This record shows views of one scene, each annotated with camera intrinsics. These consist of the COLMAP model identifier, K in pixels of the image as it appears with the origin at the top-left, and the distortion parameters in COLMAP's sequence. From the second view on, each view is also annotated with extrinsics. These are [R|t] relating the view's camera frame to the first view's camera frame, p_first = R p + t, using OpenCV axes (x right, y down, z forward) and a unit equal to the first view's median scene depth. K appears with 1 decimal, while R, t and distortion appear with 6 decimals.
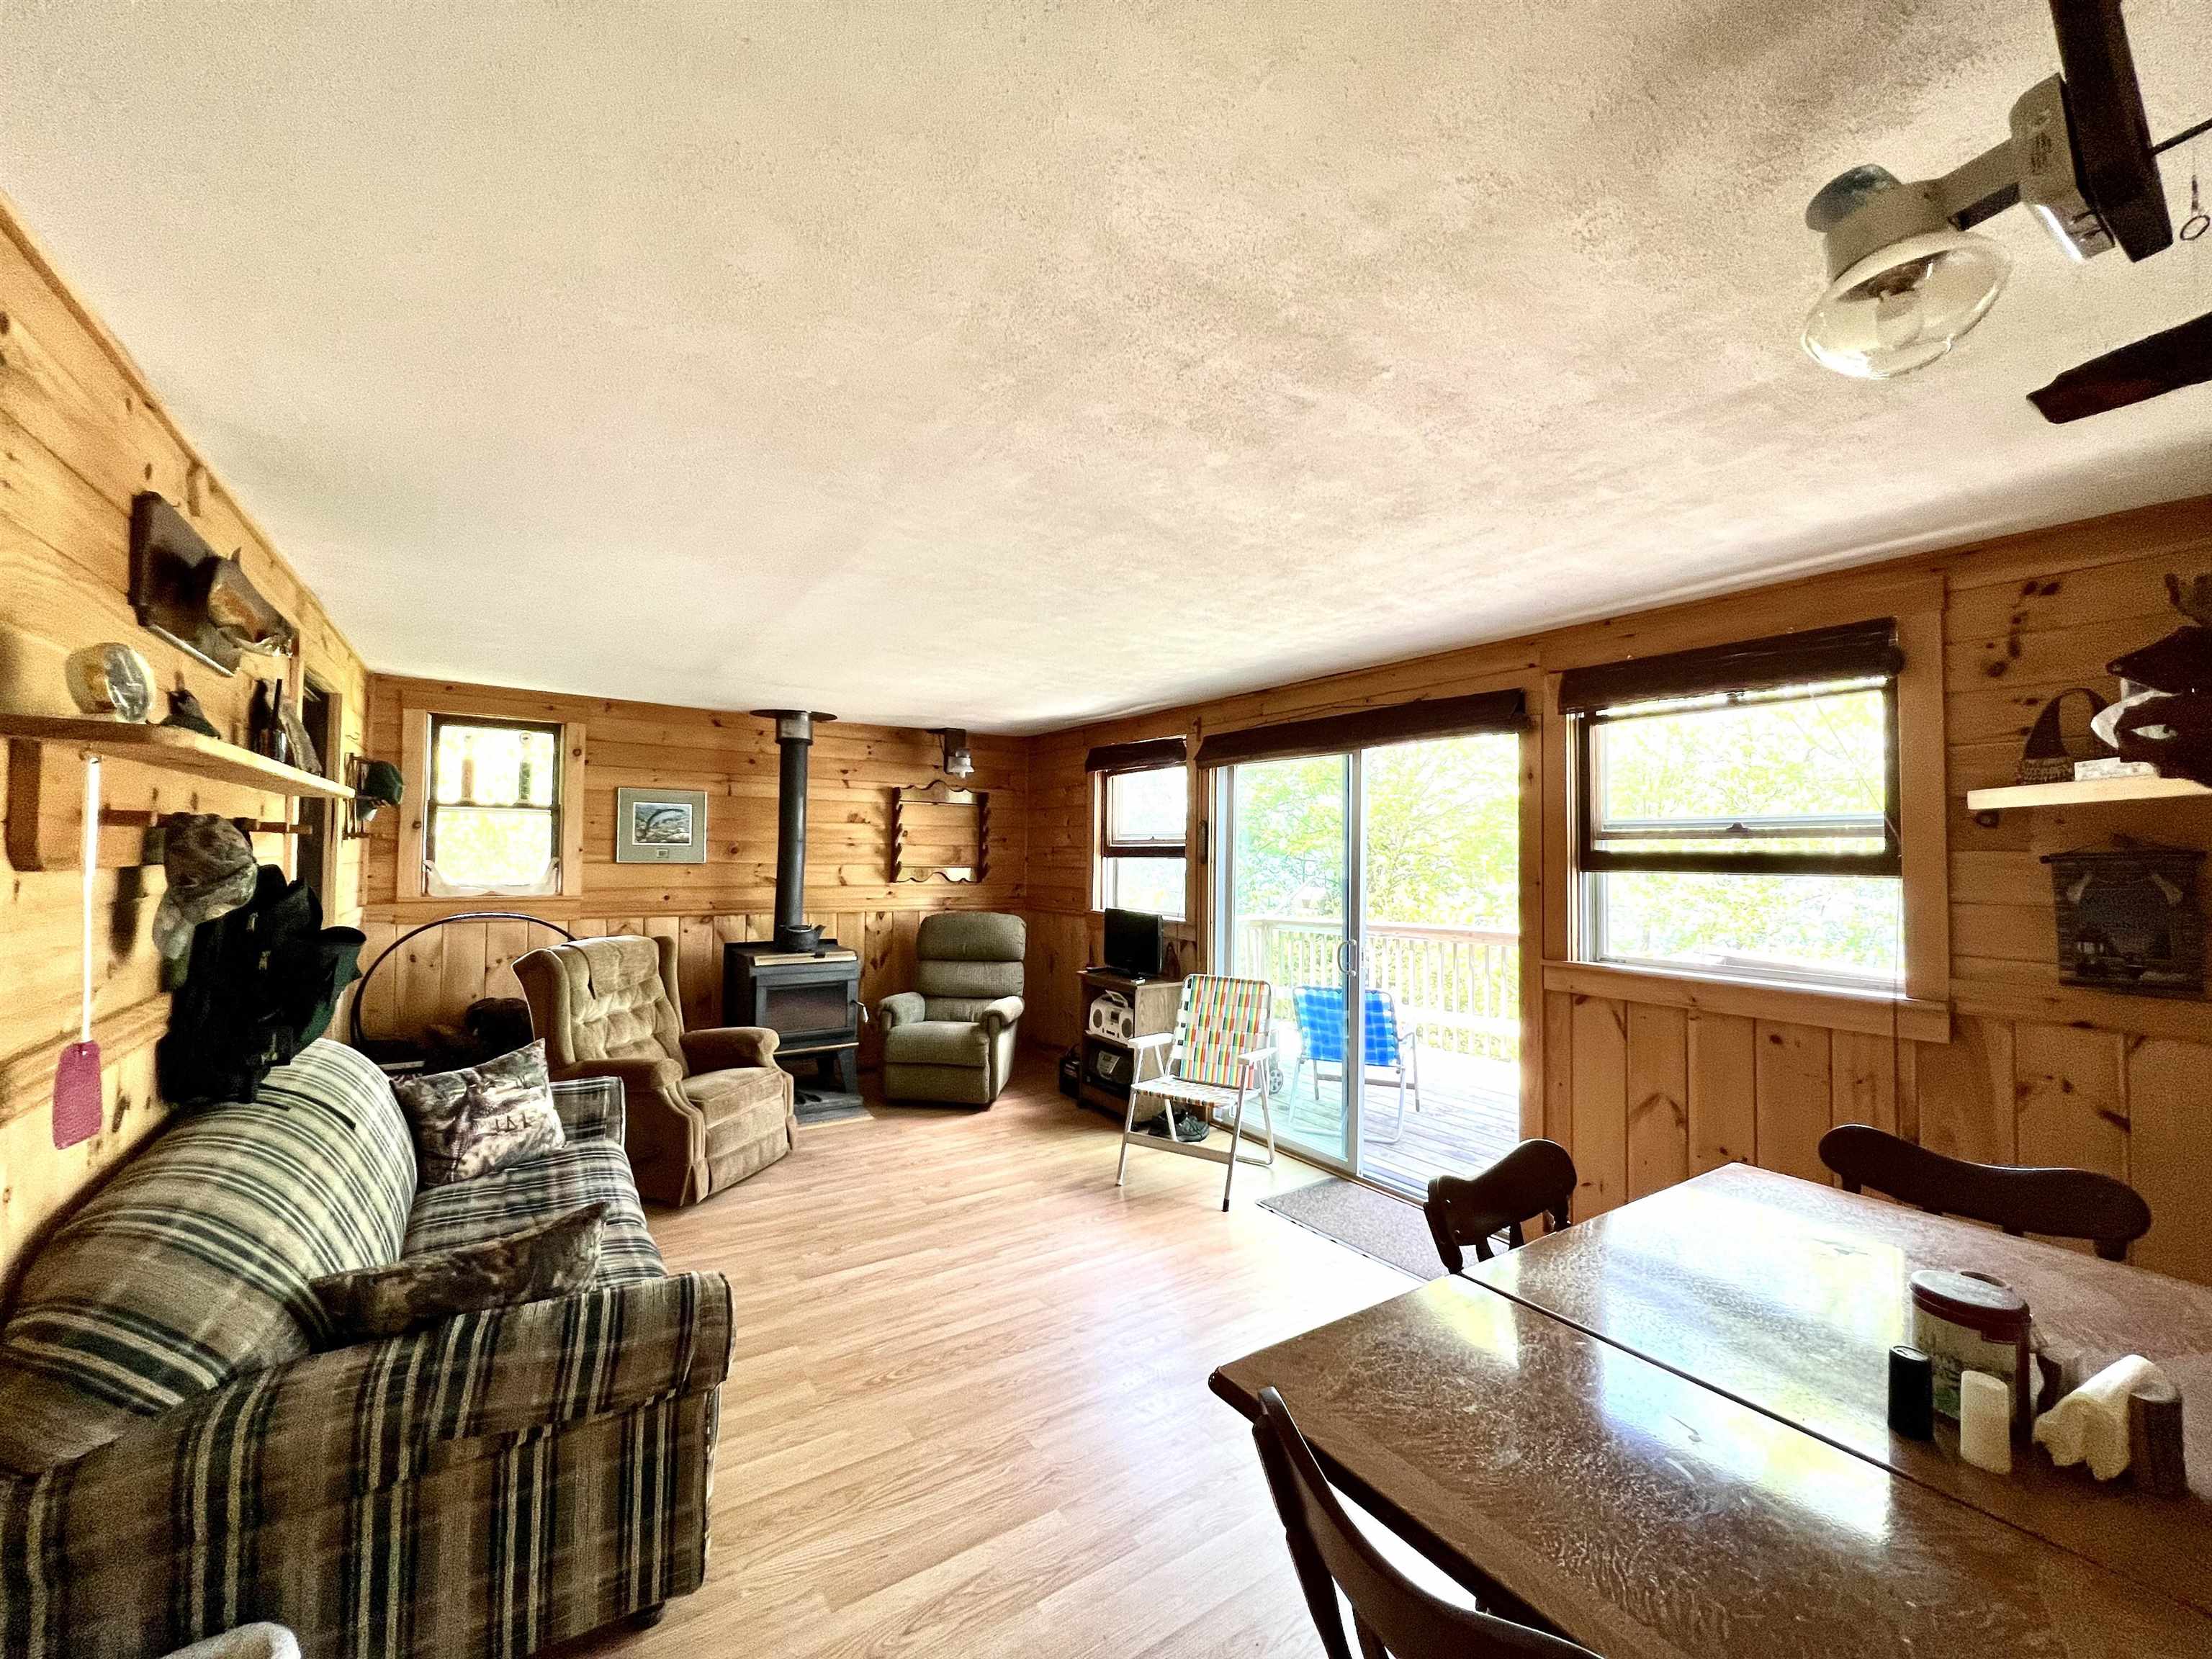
lens RADIAL K [[881.5, 0, 1098.0], [0, 881.5, 829.9], [0, 0, 1]] dist [0.000016, -0.000090]
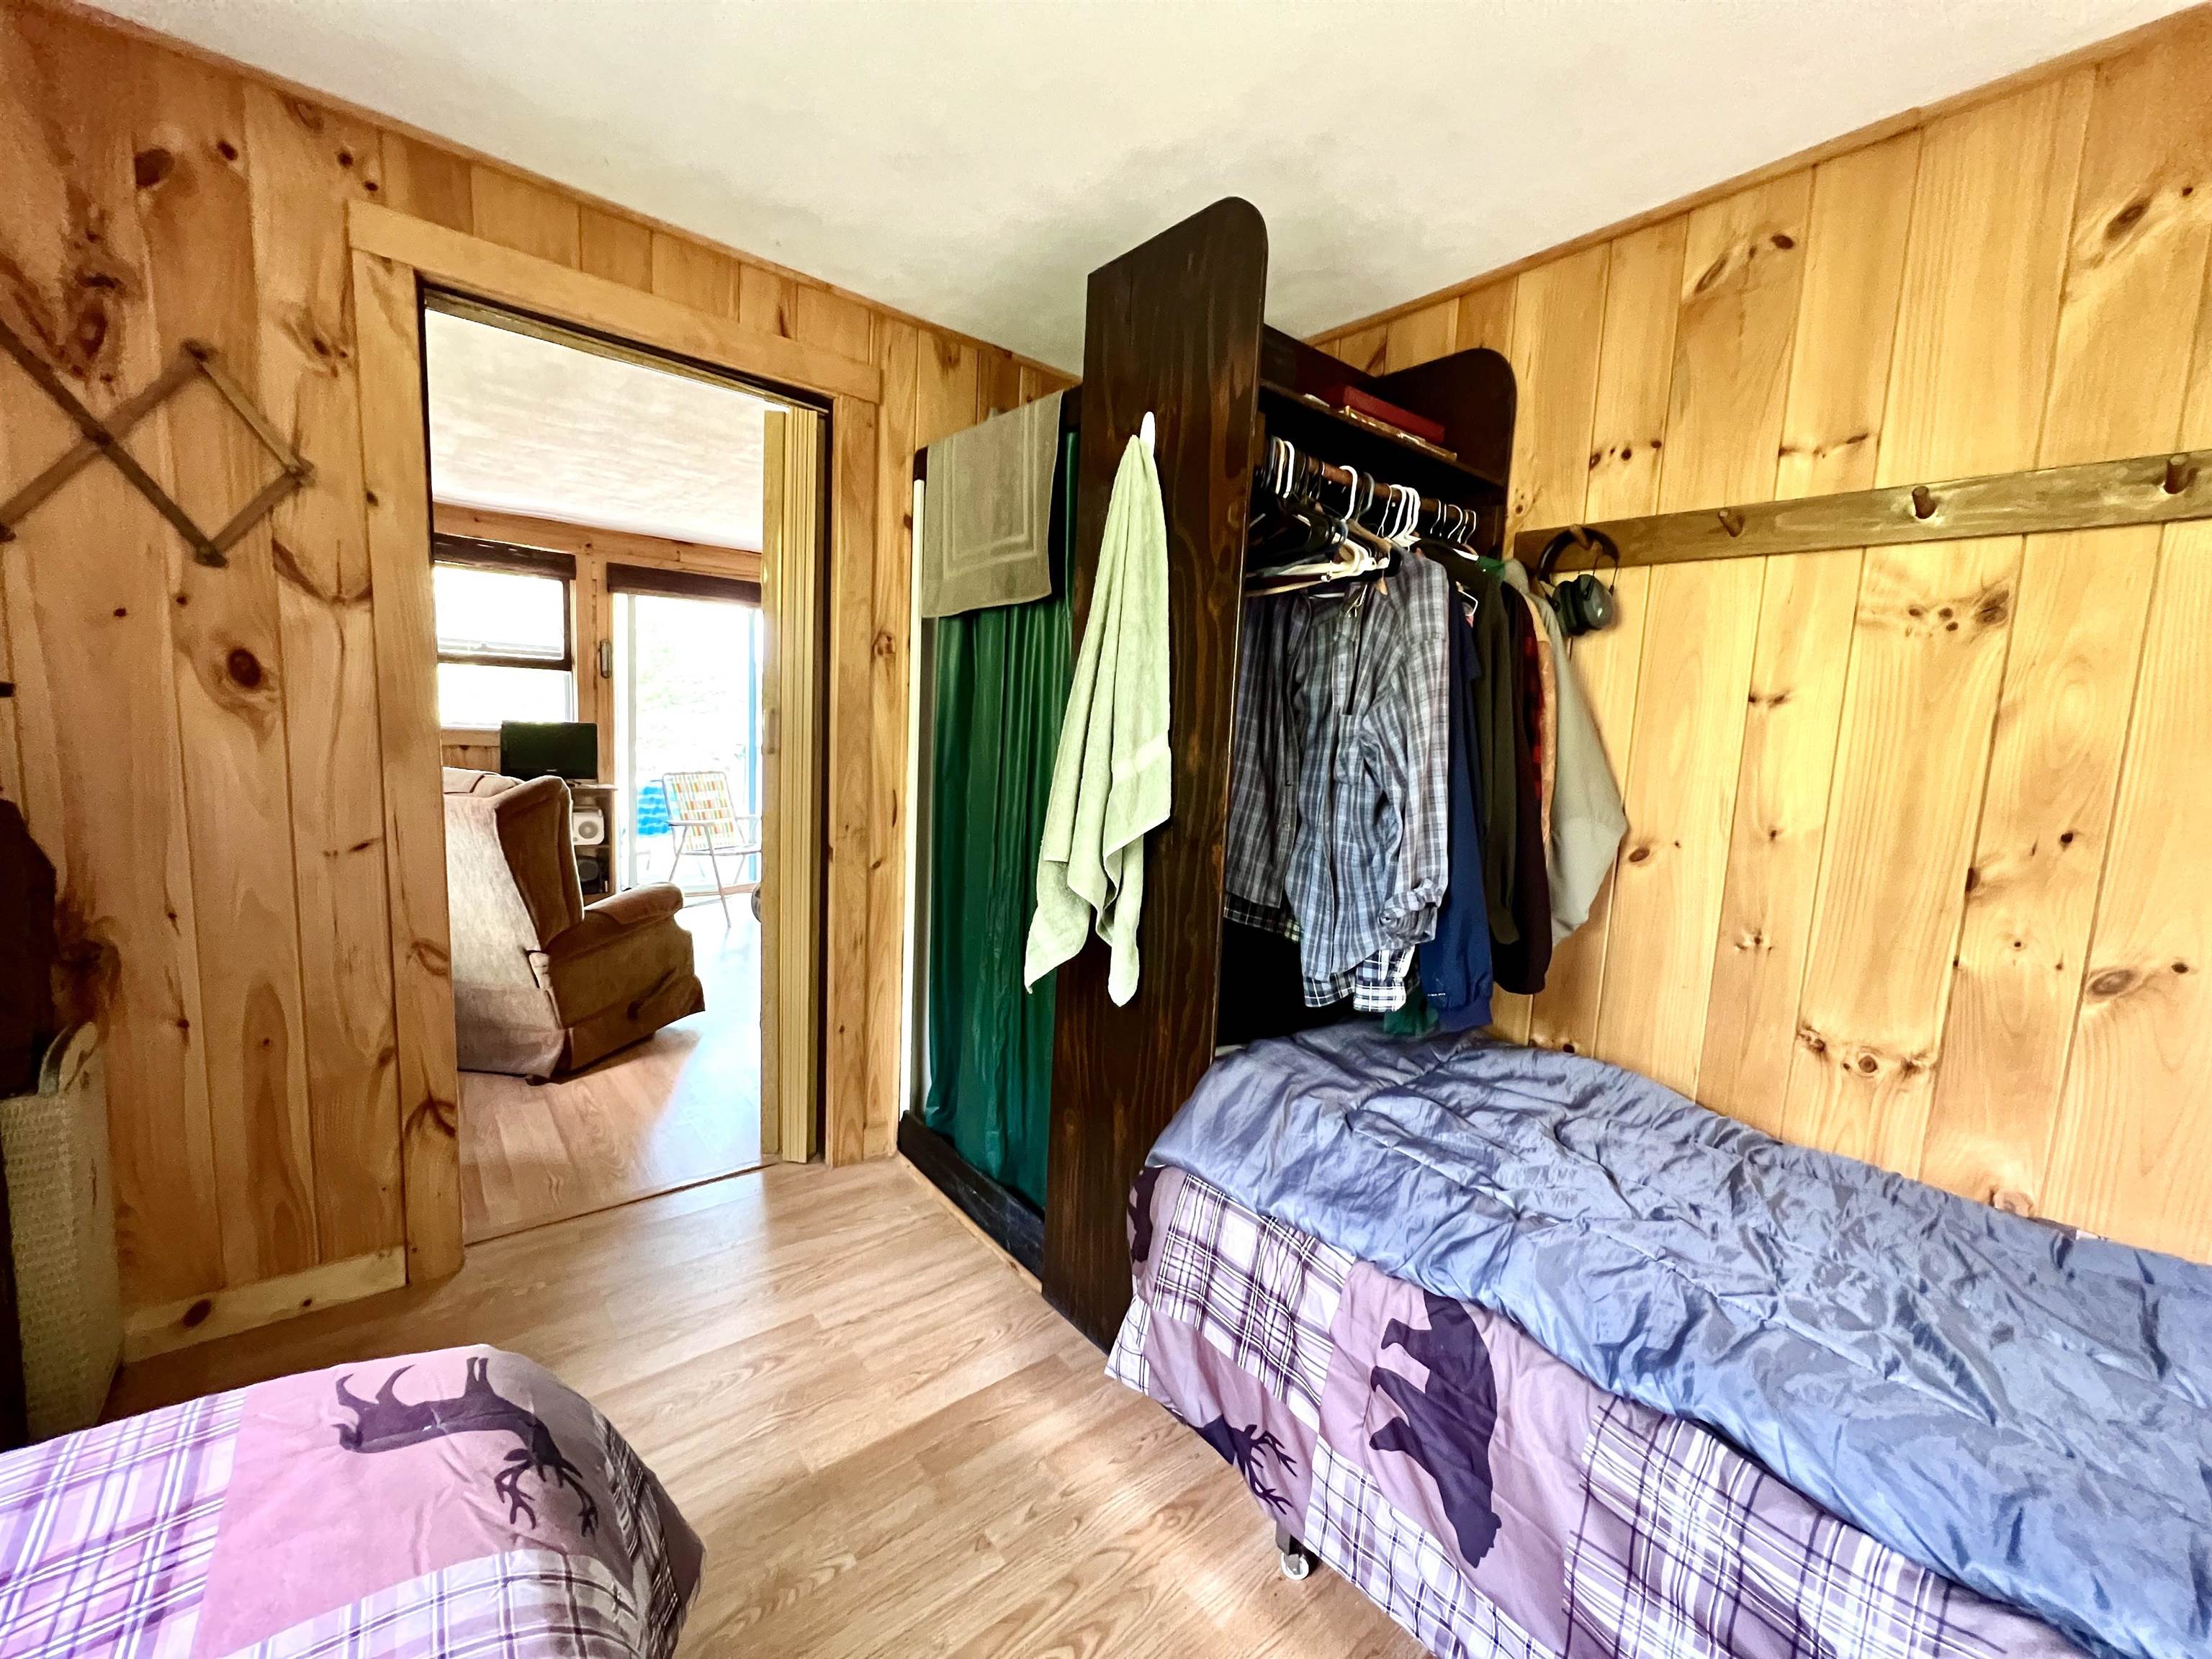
lens RADIAL K [[881.5, 0, 1097.1], [0, 881.5, 823.4], [0, 0, 1]] dist [0.000016, -0.000090]
pose [[-0.085949, -0.127728, 0.988078, -1.013707], [-0.073498, 0.989859, 0.121565, 0.036472], [-0.993585, -0.062173, -0.094465, 0.446587]]
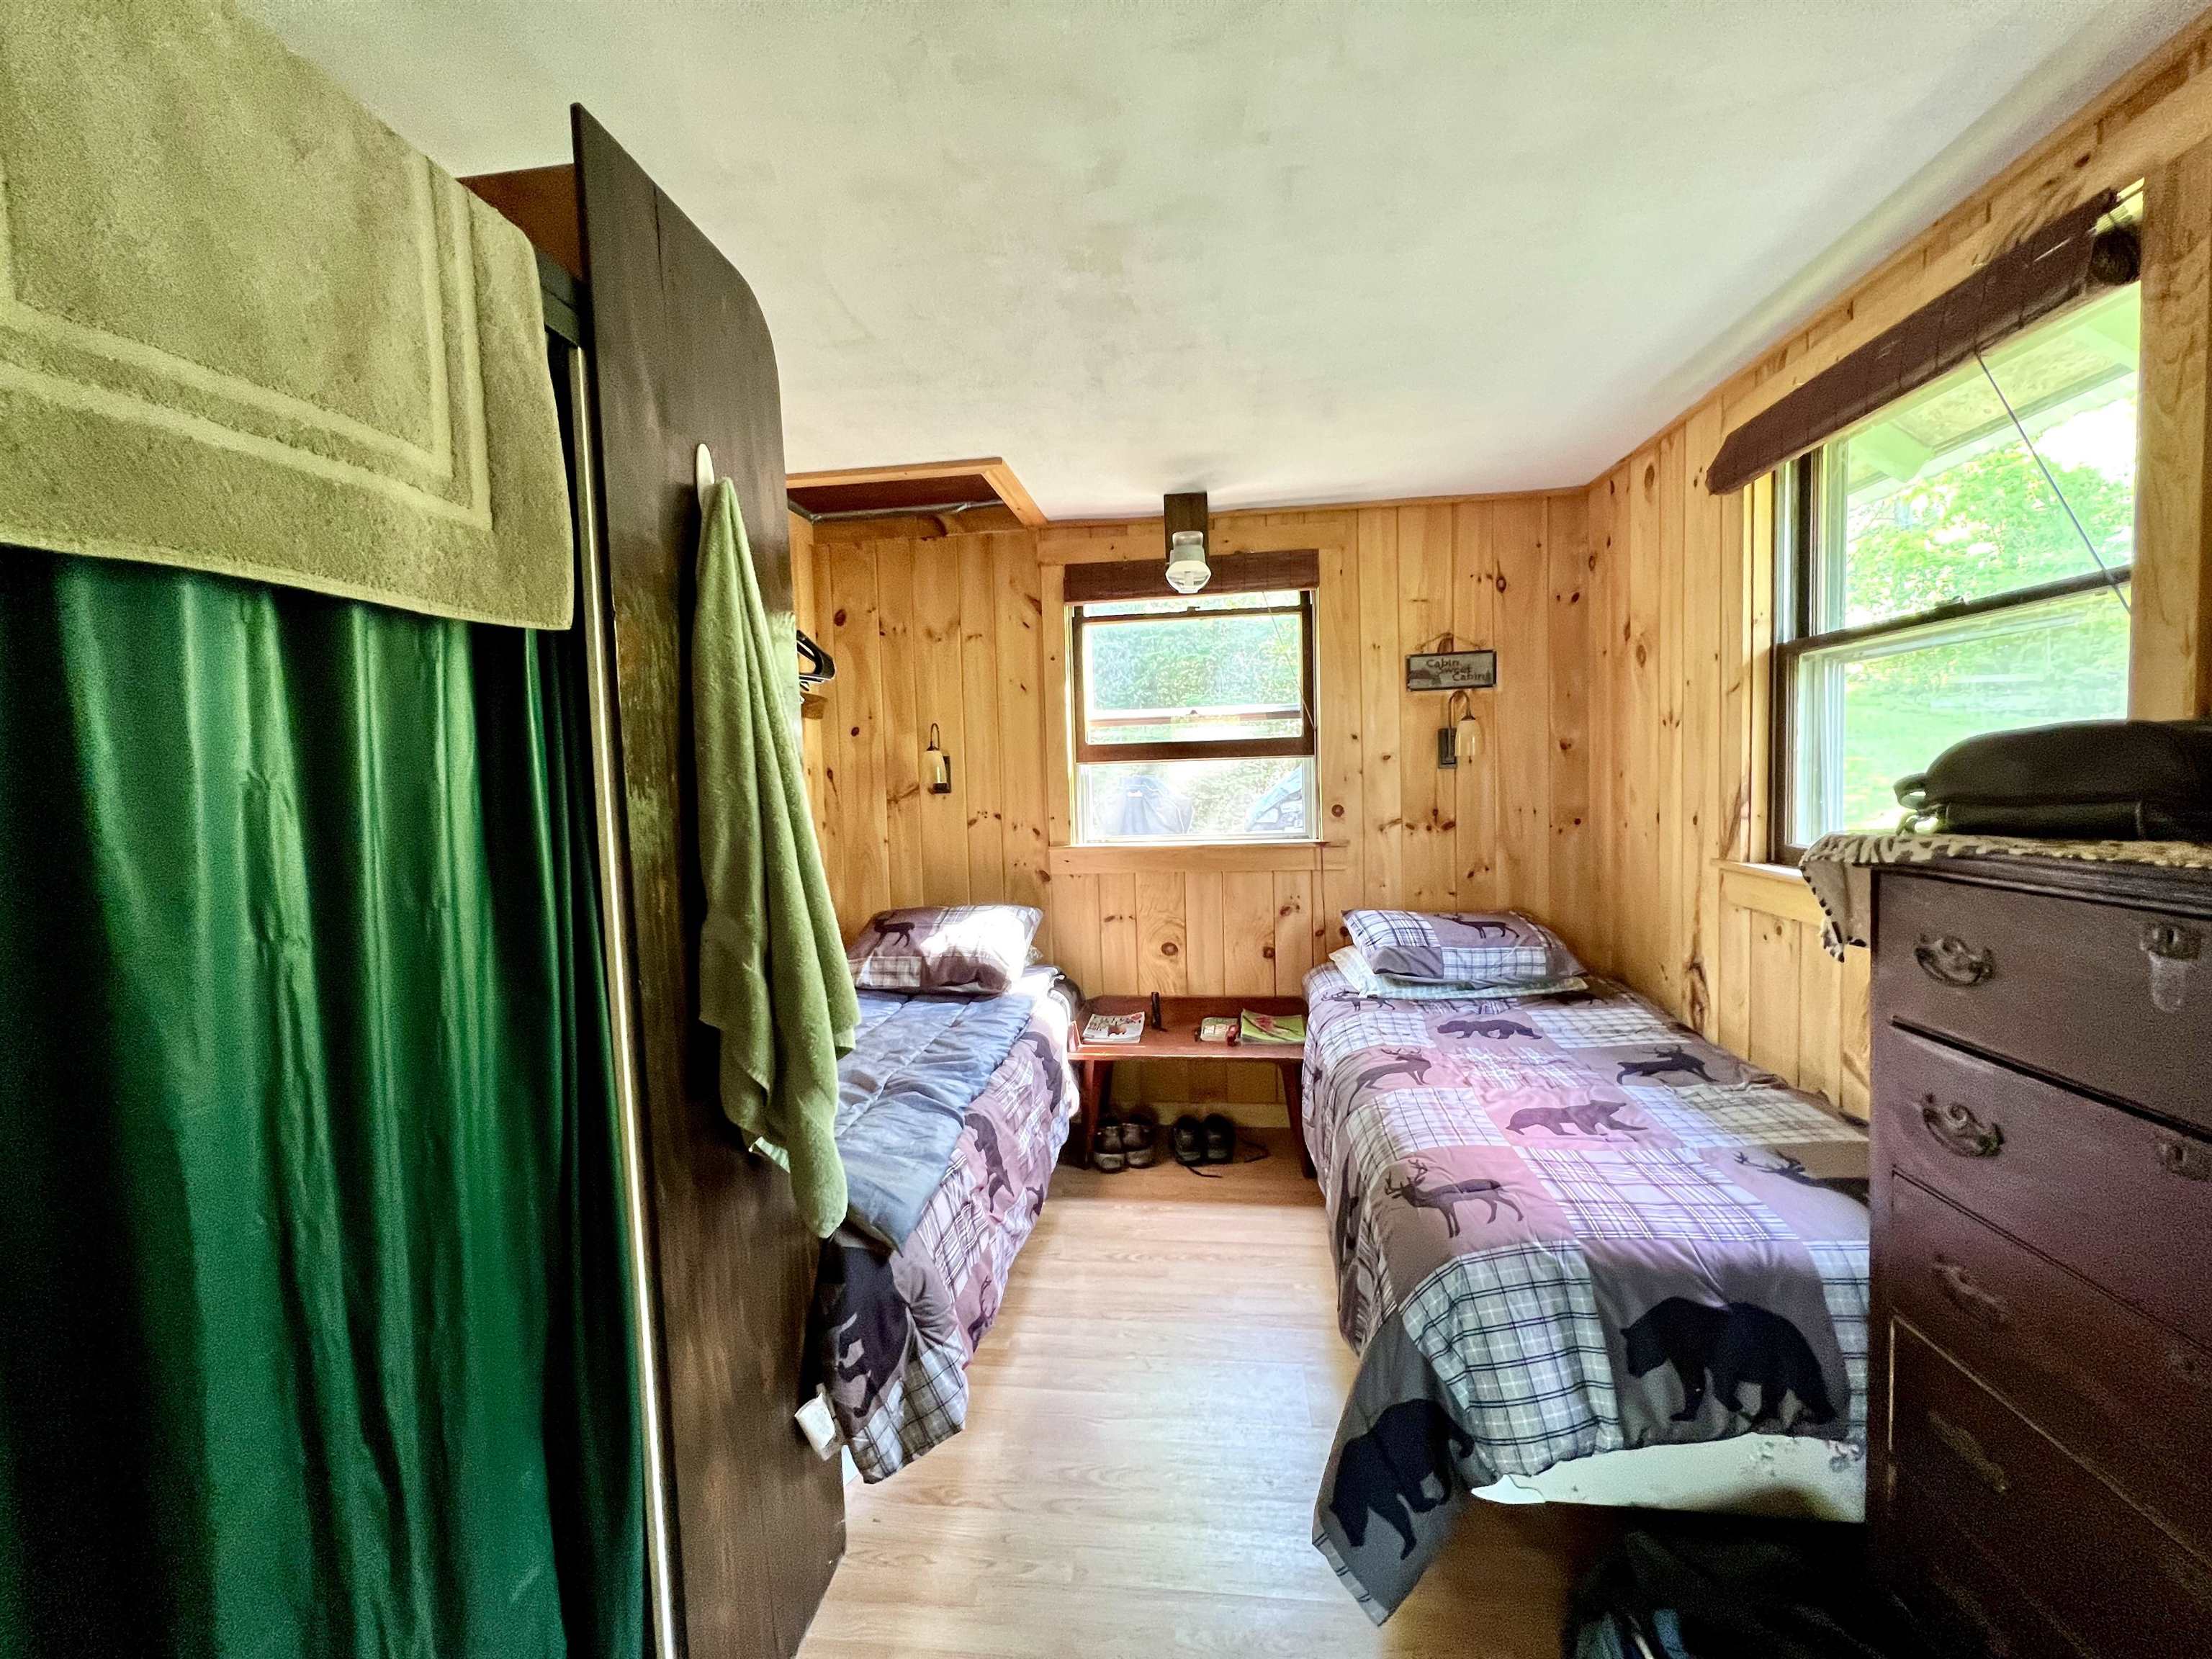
lens RADIAL K [[881.5, 0, 1101.5], [0, 881.5, 823.7], [0, 0, 1]] dist [0.000016, -0.000090]
pose [[-0.663481, 0.057074, -0.746013, -0.575965], [0.048223, 0.998275, 0.033485, 0.028549], [0.746637, -0.013759, -0.665089, 0.645849]]
